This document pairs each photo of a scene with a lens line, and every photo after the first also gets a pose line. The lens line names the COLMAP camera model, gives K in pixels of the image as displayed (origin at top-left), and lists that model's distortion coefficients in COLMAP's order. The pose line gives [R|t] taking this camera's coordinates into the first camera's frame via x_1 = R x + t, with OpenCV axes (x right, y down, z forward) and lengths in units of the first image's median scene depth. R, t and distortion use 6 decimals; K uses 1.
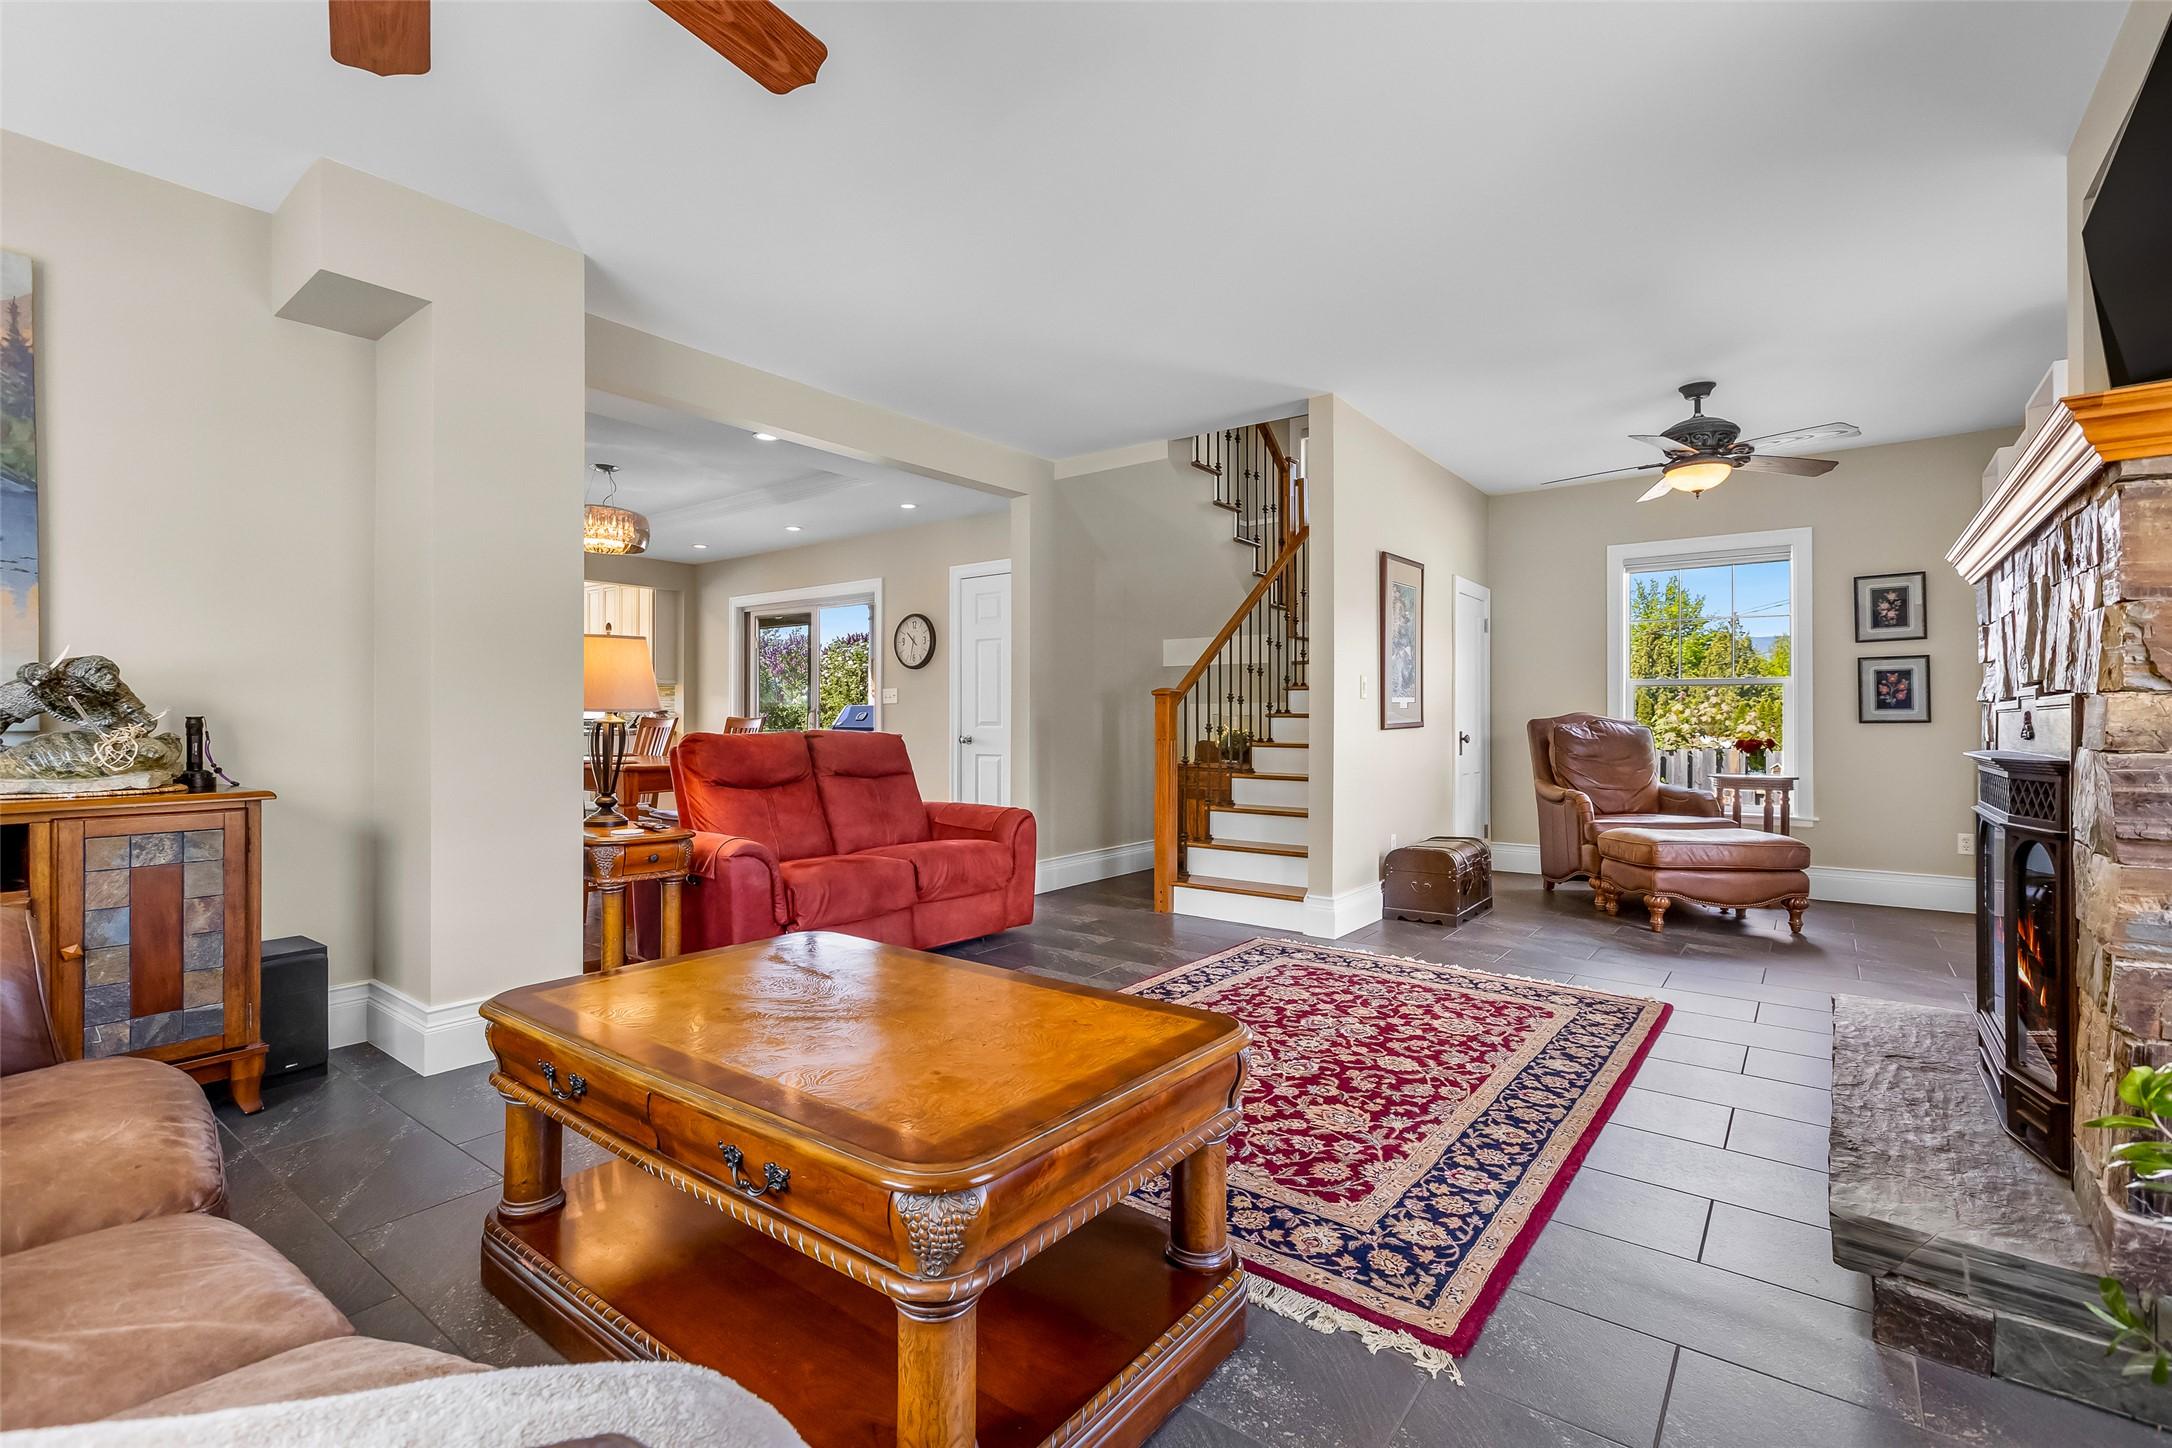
lens RADIAL K [[976.0, 0, 1086.5], [0, 976.0, 714.0], [0, 0, 1]] dist [0.000570, -0.000549]
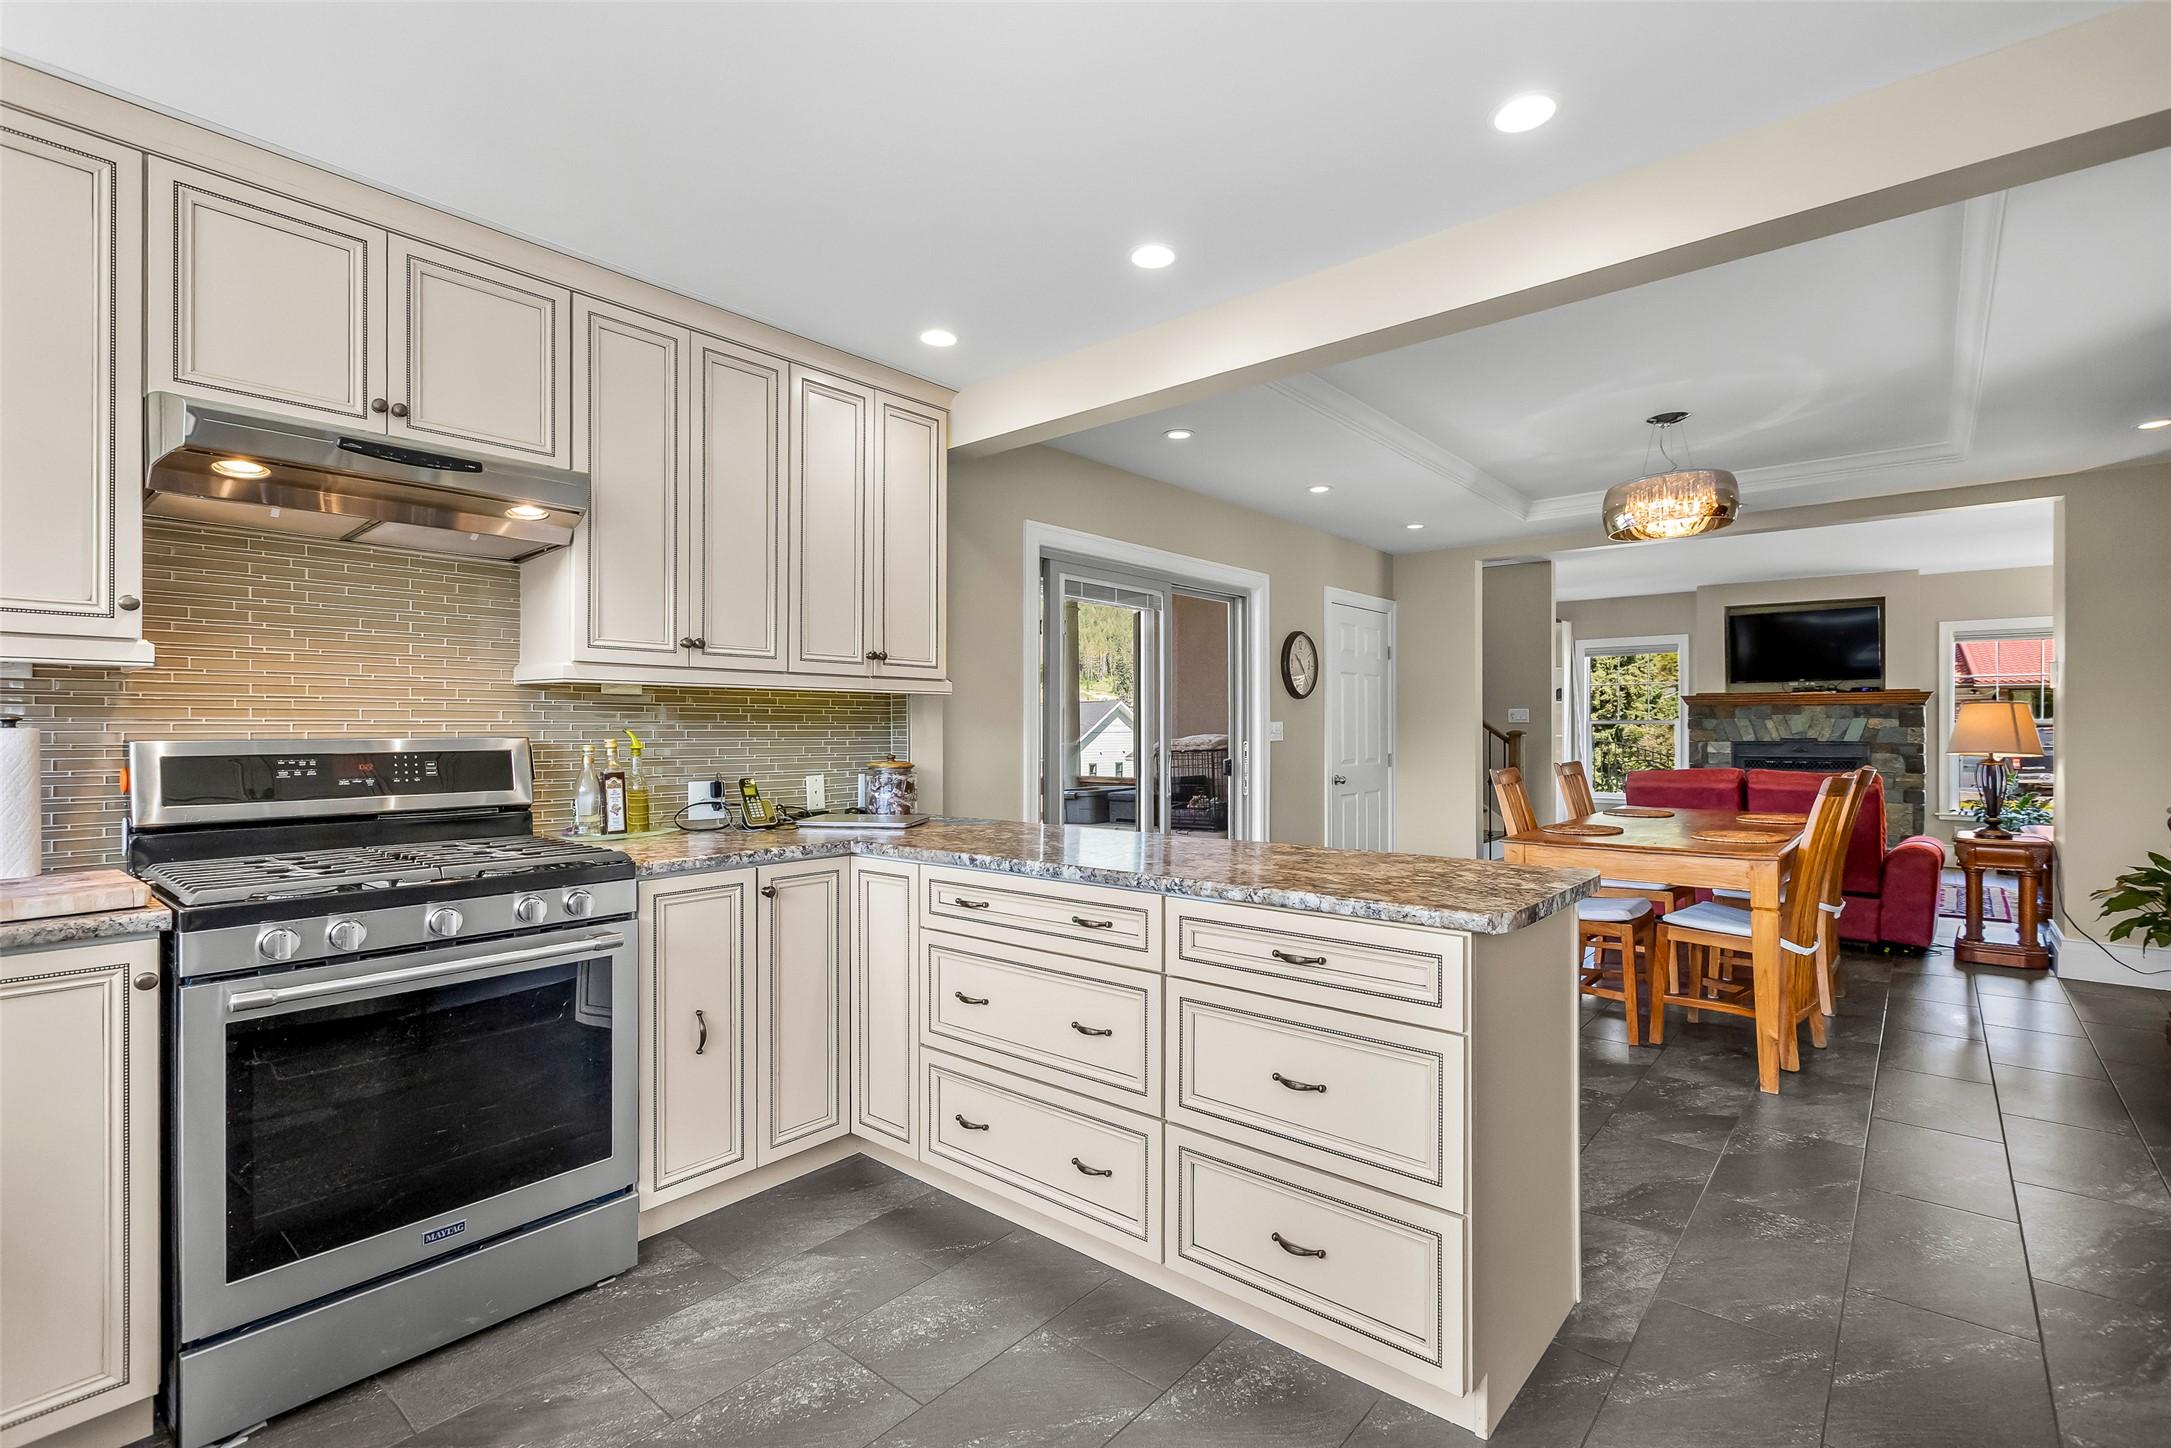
lens RADIAL K [[975.5, 0, 1080.8], [0, 975.5, 725.3], [0, 0, 1]] dist [0.000570, -0.000549]
pose [[0.067187, 0.002127, 0.997738, -2.381086], [-0.001921, 0.999996, -0.002003, -0.050817], [-0.997739, -0.001782, 0.067191, 2.666892]]
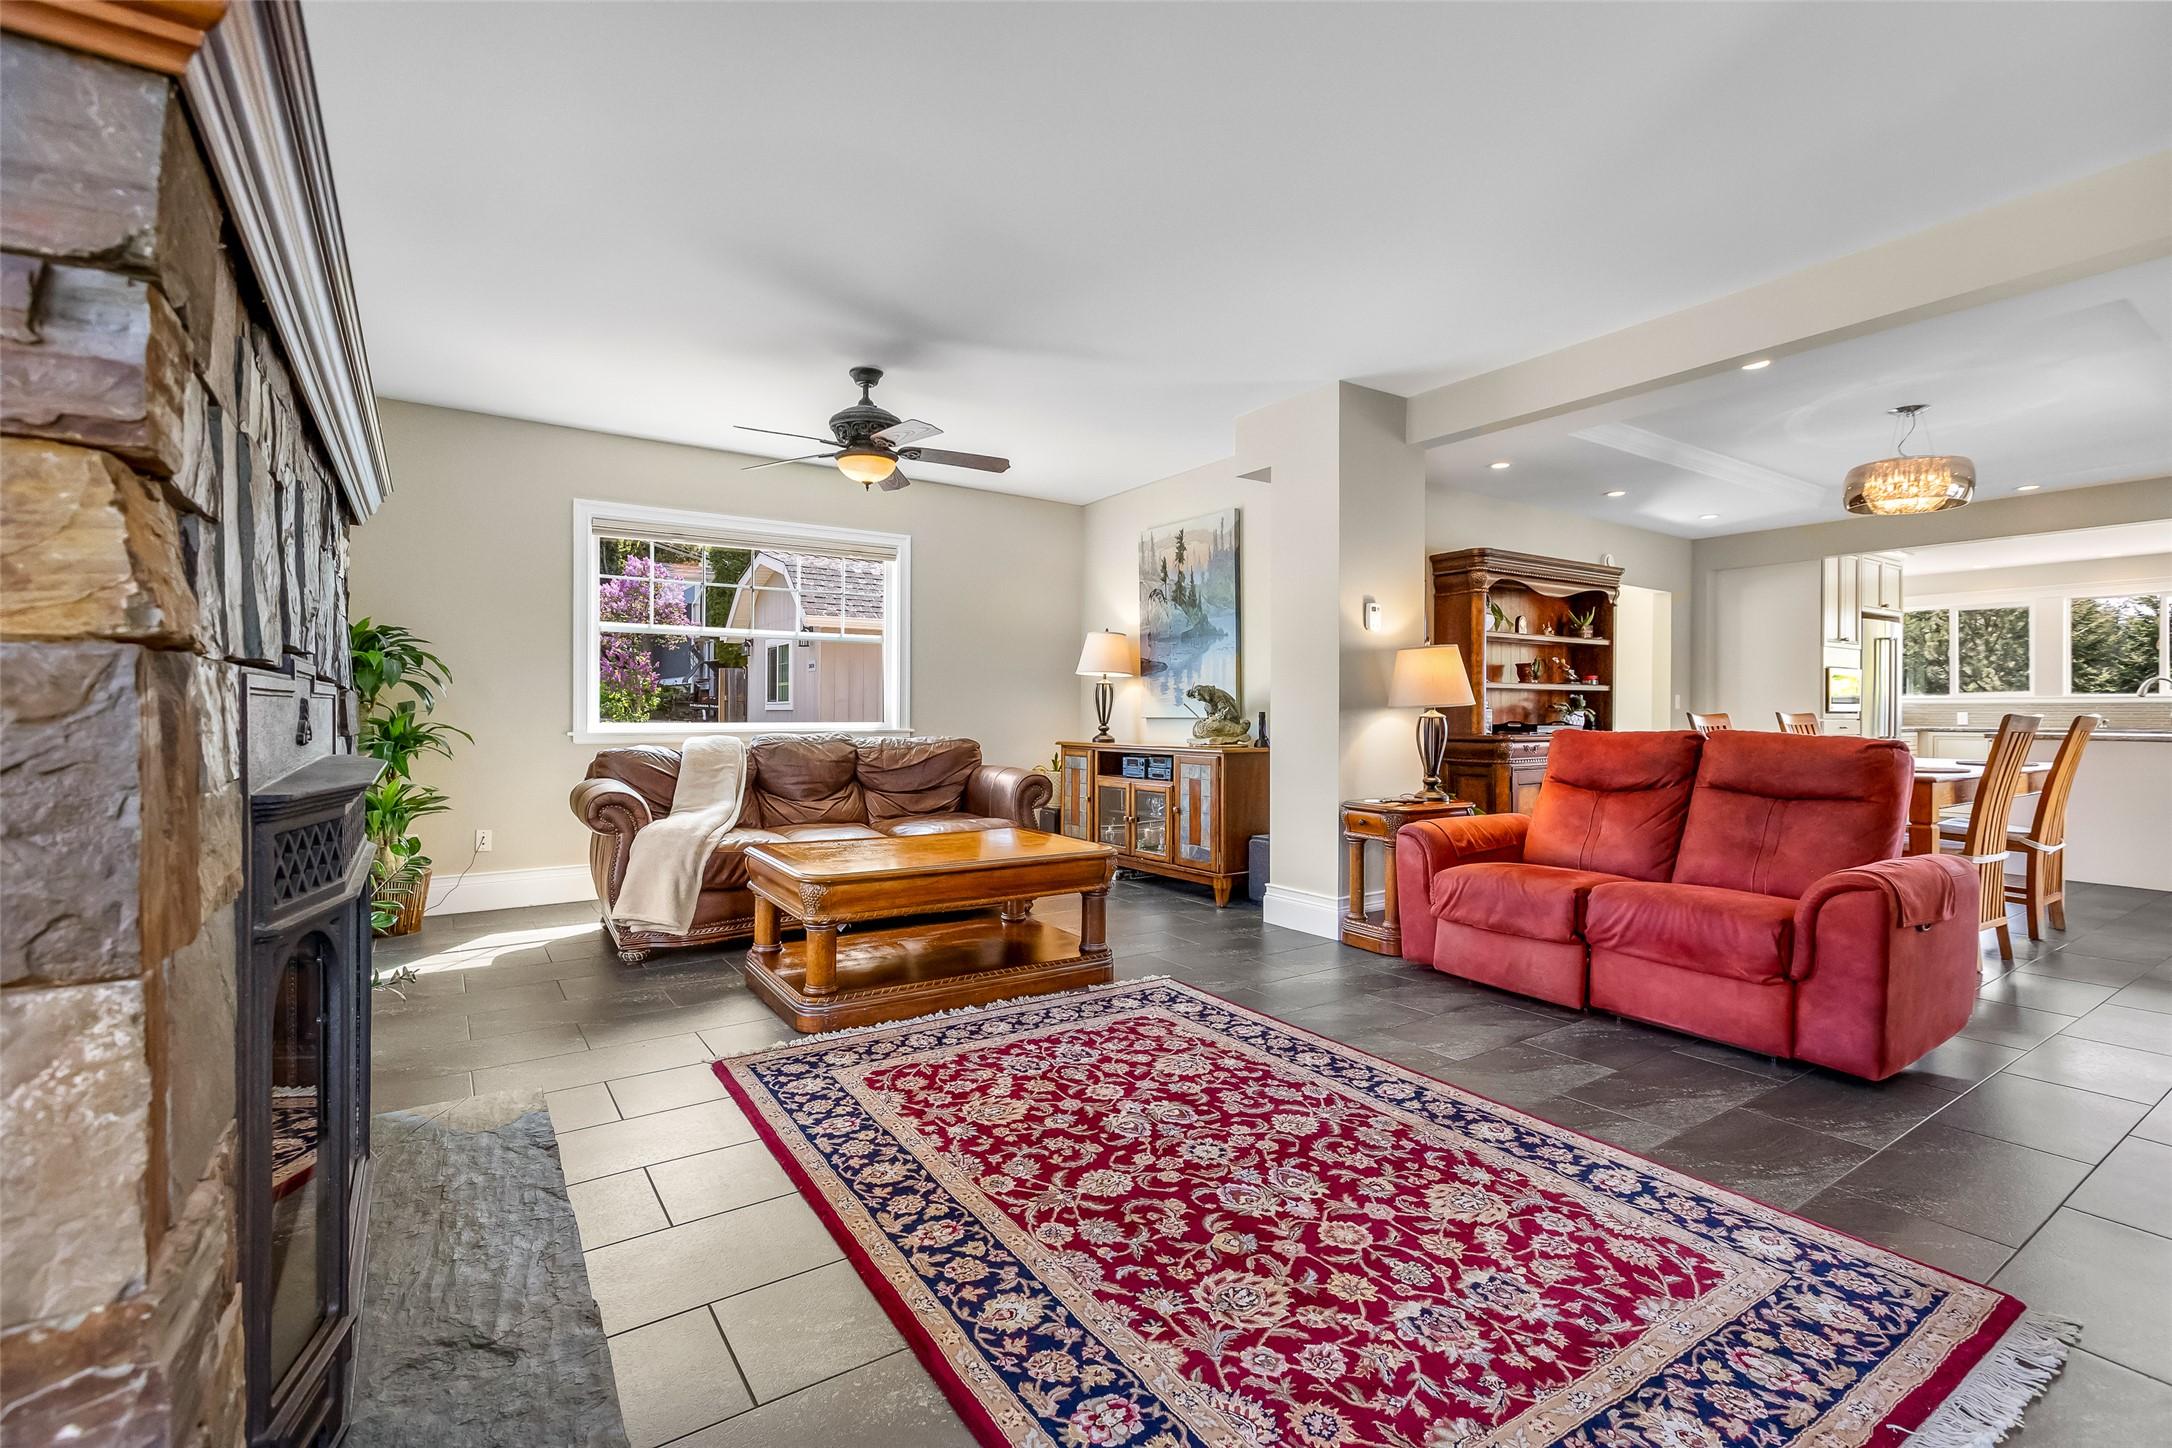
lens RADIAL K [[976.0, 0, 1081.6], [0, 976.0, 721.2], [0, 0, 1]] dist [0.000570, -0.000549]
pose [[-0.327024, 0.010059, -0.944963, 0.982063], [-0.001452, 0.999937, 0.011146, 0.001808], [0.945015, 0.005017, -0.326988, 1.180851]]
